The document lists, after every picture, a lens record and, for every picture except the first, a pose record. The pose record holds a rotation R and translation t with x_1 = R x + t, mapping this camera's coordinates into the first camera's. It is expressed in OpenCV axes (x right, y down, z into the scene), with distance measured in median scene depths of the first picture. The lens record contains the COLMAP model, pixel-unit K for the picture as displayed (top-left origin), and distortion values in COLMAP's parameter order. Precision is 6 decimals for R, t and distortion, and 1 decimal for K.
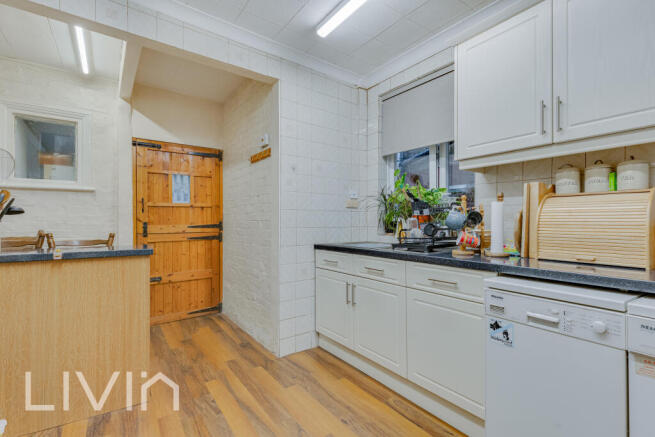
lens RADIAL K [[297.6, 0, 330.0], [0, 297.6, 220.7], [0, 0, 1]] dist [0.001863, -0.000153]
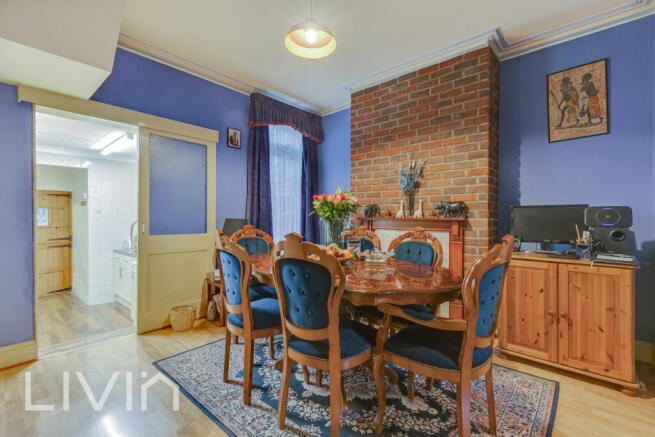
lens RADIAL K [[297.6, 0, 326.9], [0, 297.6, 218.3], [0, 0, 1]] dist [0.001863, -0.000153]
pose [[0.979132, -0.002210, 0.203211, 0.677892], [0.001970, 0.999997, 0.001384, -0.092663], [-0.203214, -0.000955, 0.979134, -0.883825]]
